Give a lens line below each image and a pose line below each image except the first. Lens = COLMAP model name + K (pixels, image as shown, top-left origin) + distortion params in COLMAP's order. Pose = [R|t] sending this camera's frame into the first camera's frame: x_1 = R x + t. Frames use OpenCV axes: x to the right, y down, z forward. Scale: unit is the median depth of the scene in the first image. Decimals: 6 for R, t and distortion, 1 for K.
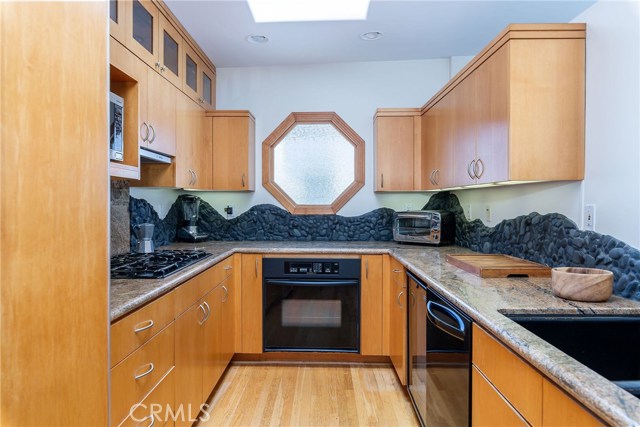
lens RADIAL K [[429.0, 0, 319.4], [0, 429.0, 210.7], [0, 0, 1]] dist [0.005059, -0.002331]
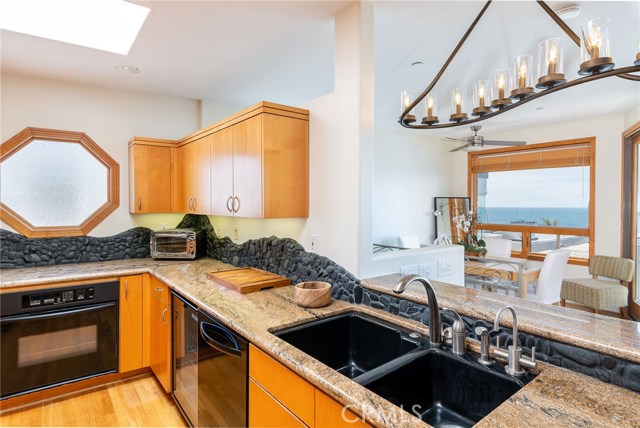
lens RADIAL K [[346.7, 0, 323.7], [0, 346.7, 205.6], [0, 0, 1]] dist [-0.002832, 0.001874]
pose [[0.775480, -0.002065, 0.631368, -0.049393], [0.009433, 0.999921, -0.008316, -0.058217], [-0.631301, 0.012405, 0.775439, 0.032941]]
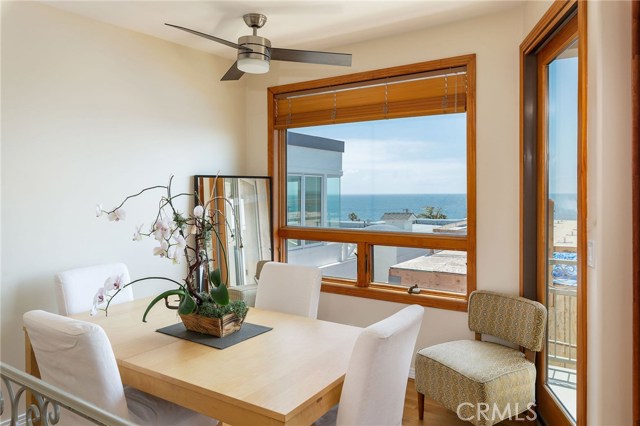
lens RADIAL K [[443.1, 0, 330.8], [0, 443.1, 191.4], [0, 0, 1]] dist [0.002922, -0.002336]
pose [[0.513666, -0.004444, 0.857979, 0.821975], [0.019989, 0.999777, -0.006789, -0.058043], [-0.857757, 0.020638, 0.513640, 0.230333]]
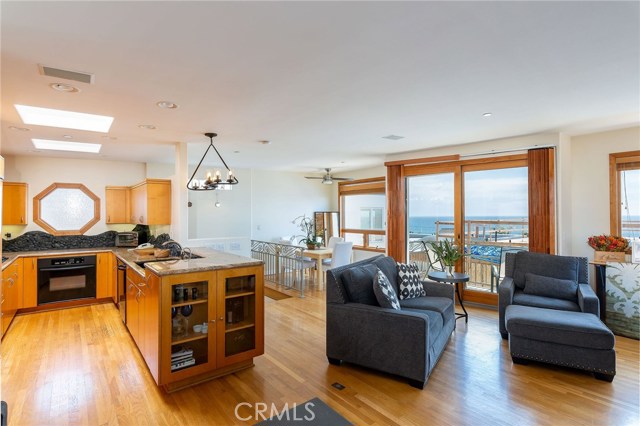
lens RADIAL K [[317.5, 0, 319.7], [0, 317.5, 211.1], [0, 0, 1]] dist [-0.000822, -0.001987]
pose [[0.779349, 0.001003, 0.626590, -0.031789], [0.017331, 0.999582, -0.023156, -0.057686], [-0.626351, 0.028907, 0.779005, -1.009092]]
